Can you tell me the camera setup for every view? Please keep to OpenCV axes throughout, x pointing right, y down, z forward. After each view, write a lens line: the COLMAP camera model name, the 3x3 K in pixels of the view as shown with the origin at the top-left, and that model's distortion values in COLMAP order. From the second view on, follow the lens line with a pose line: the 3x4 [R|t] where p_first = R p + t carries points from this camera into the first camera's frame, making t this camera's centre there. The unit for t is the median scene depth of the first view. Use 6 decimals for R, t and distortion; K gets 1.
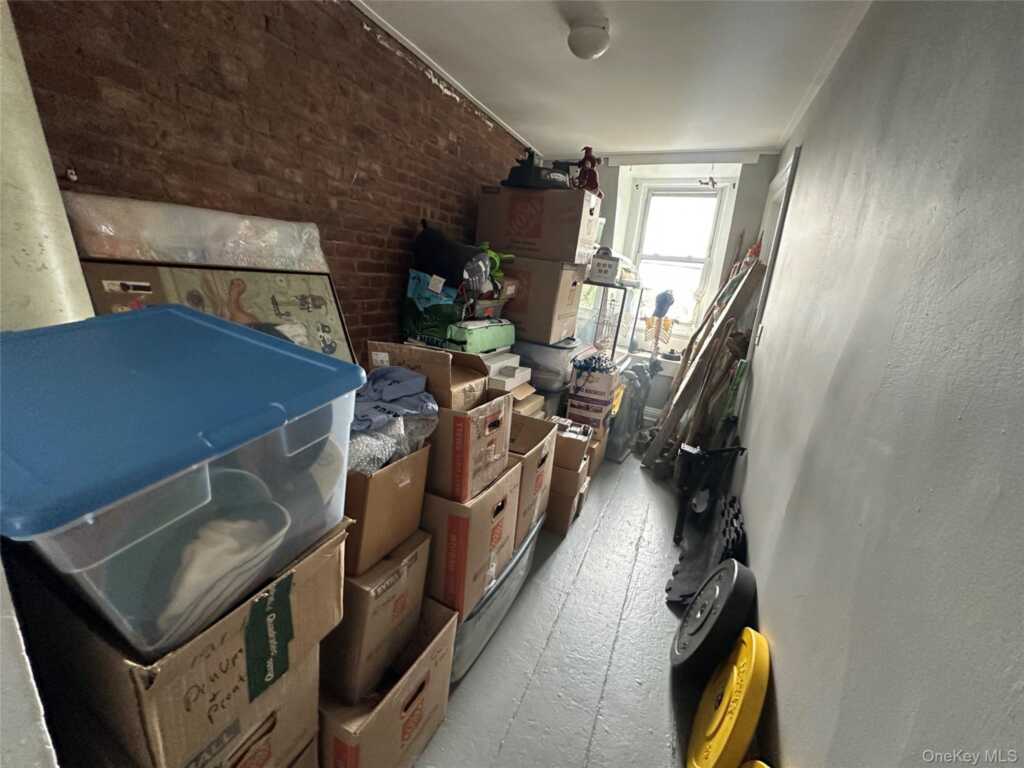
lens RADIAL K [[407.9, 0, 511.6], [0, 407.9, 382.7], [0, 0, 1]] dist [-0.003424, 0.000083]
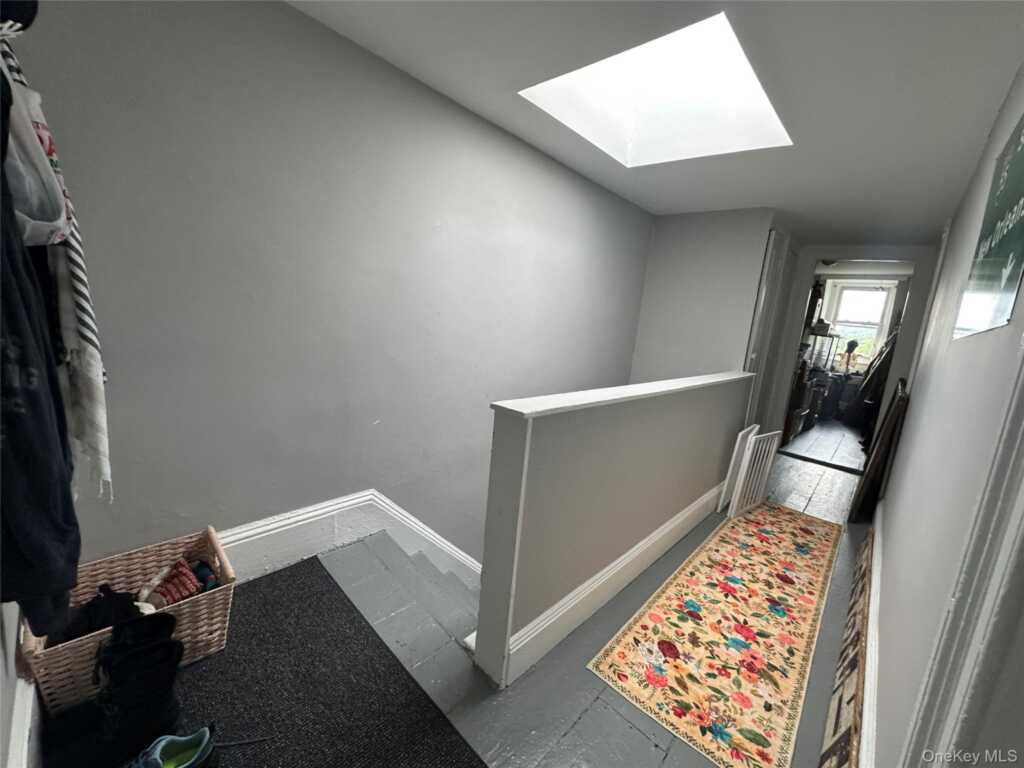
lens RADIAL K [[407.9, 0, 511.6], [0, 407.9, 382.7], [0, 0, 1]] dist [-0.003424, 0.000083]
pose [[0.949593, 0.052683, -0.309026, -0.551071], [-0.088676, 0.990658, -0.103602, 0.318839], [0.300681, 0.125783, 0.945394, -1.278344]]
